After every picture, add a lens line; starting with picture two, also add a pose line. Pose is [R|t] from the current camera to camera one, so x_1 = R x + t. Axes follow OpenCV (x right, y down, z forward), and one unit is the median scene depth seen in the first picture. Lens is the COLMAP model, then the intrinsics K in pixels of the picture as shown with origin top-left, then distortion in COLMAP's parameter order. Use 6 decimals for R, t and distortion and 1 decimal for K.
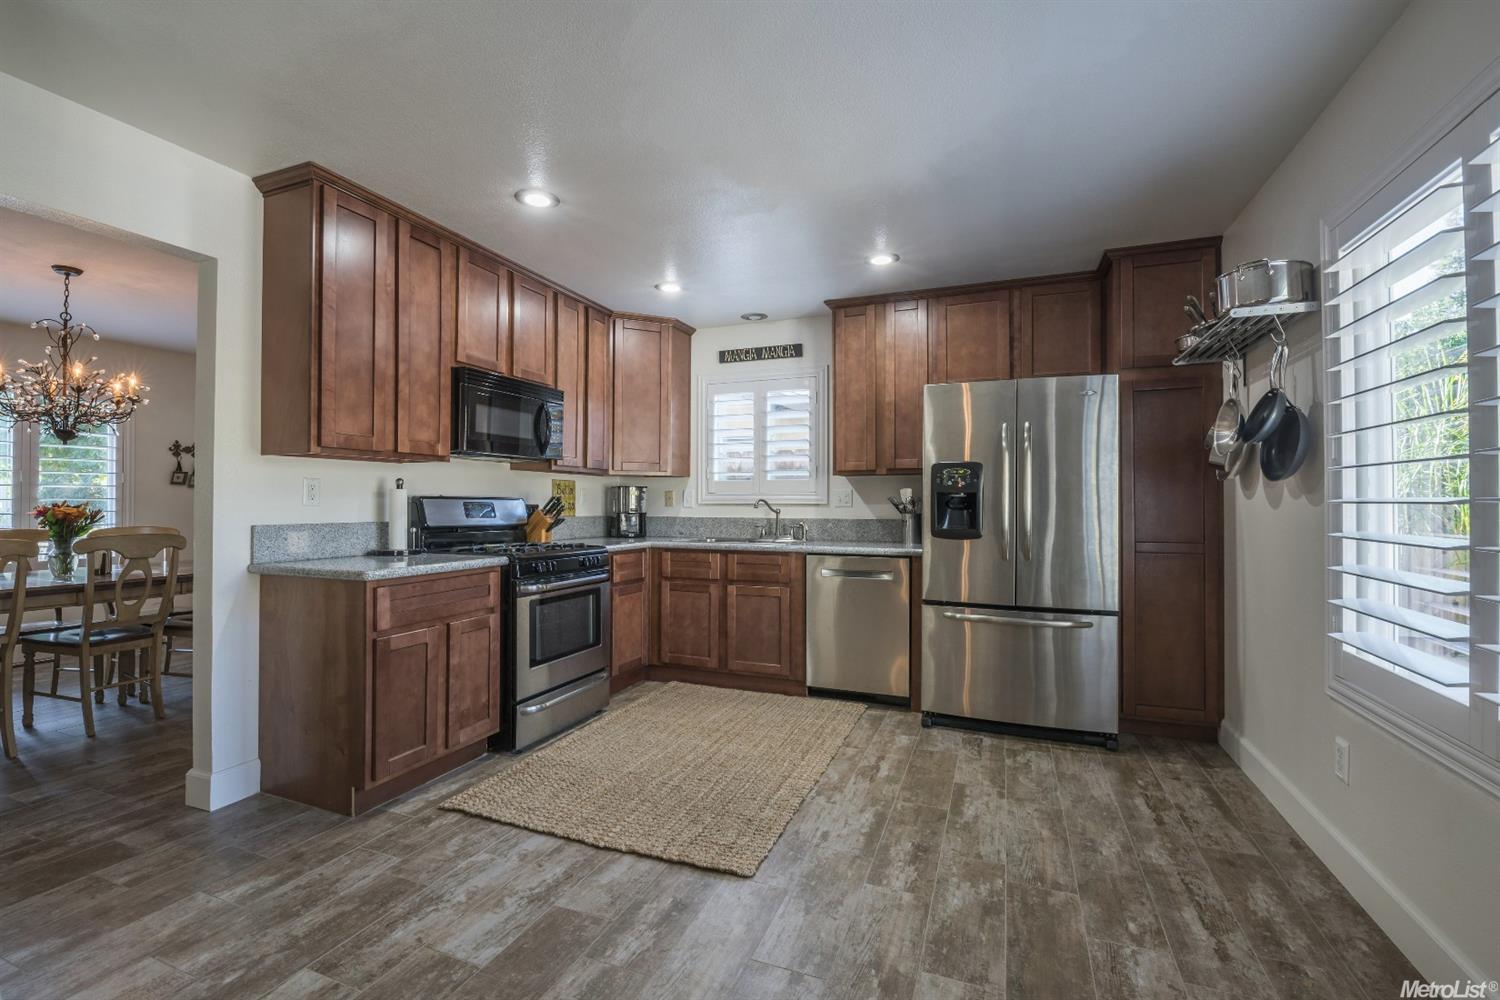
lens RADIAL K [[666.0, 0, 740.3], [0, 666.0, 495.0], [0, 0, 1]] dist [-0.001635, -0.010610]
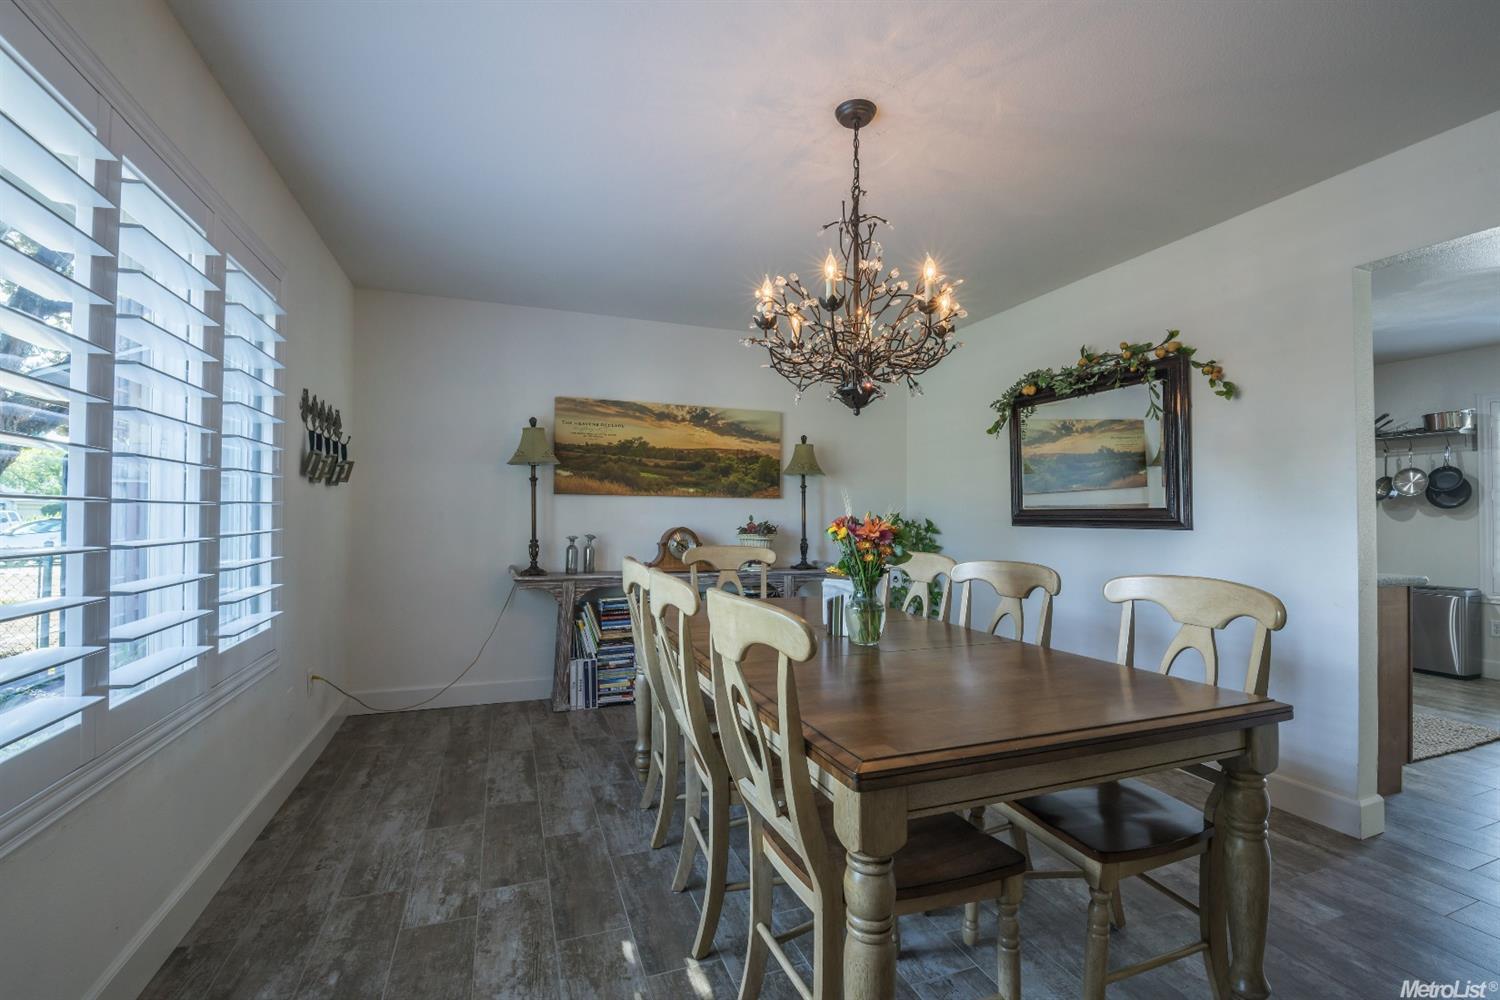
lens RADIAL K [[666.0, 0, 740.3], [0, 666.0, 495.0], [0, 0, 1]] dist [-0.001635, -0.010610]
pose [[0.744416, 0.028281, 0.667117, -1.684847], [-0.013517, 0.999536, -0.027291, 0.017117], [-0.667579, 0.011298, 0.744453, 0.714694]]
